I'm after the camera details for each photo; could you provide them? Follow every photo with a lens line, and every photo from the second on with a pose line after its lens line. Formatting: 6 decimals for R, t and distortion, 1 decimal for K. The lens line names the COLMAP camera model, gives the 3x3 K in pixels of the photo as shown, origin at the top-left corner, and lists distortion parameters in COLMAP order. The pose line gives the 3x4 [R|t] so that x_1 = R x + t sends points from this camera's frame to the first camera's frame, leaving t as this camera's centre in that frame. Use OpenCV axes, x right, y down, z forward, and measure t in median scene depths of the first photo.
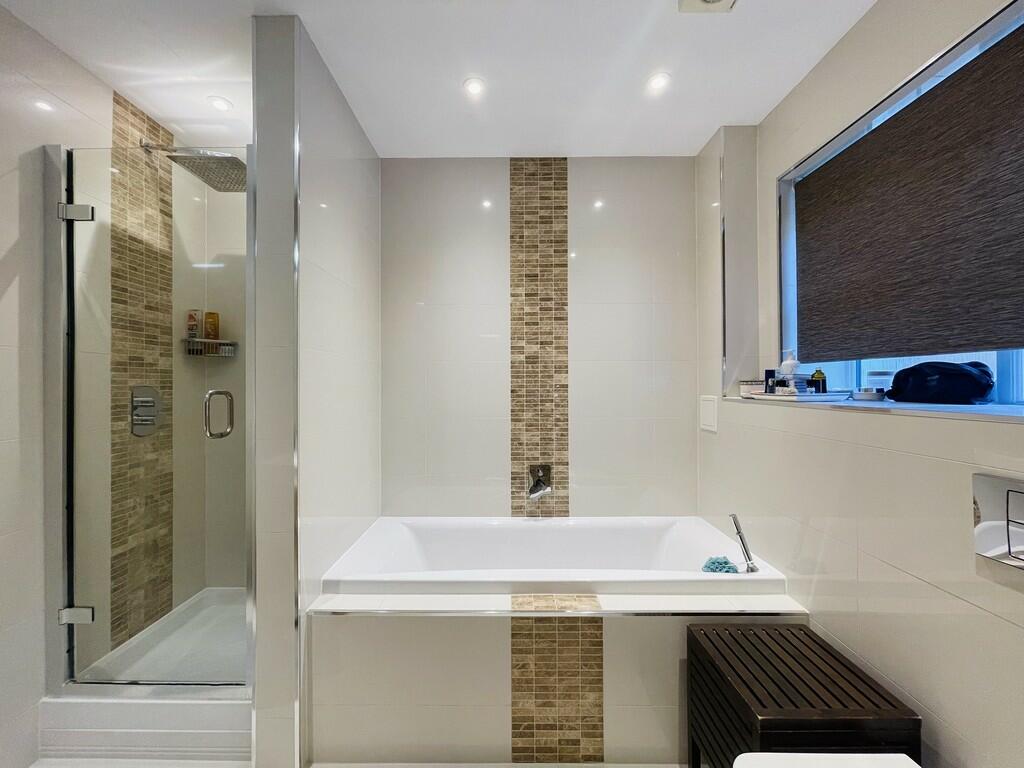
lens RADIAL K [[411.5, 0, 504.3], [0, 411.5, 383.1], [0, 0, 1]] dist [-0.000530, 0.000045]
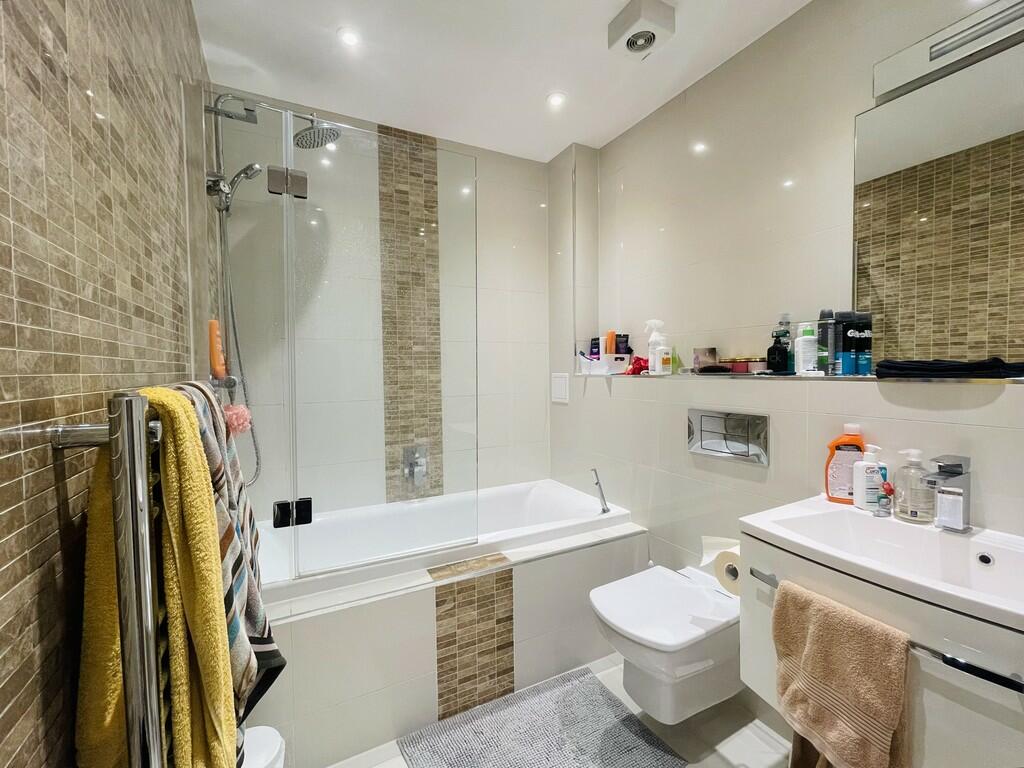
lens RADIAL K [[417.7, 0, 510.7], [0, 417.7, 385.8], [0, 0, 1]] dist [-0.001641, -0.000078]
pose [[0.904480, -0.032251, 0.425295, -0.184680], [0.014631, 0.998896, 0.044631, 0.010774], [-0.426265, -0.034145, 0.903954, -0.016467]]
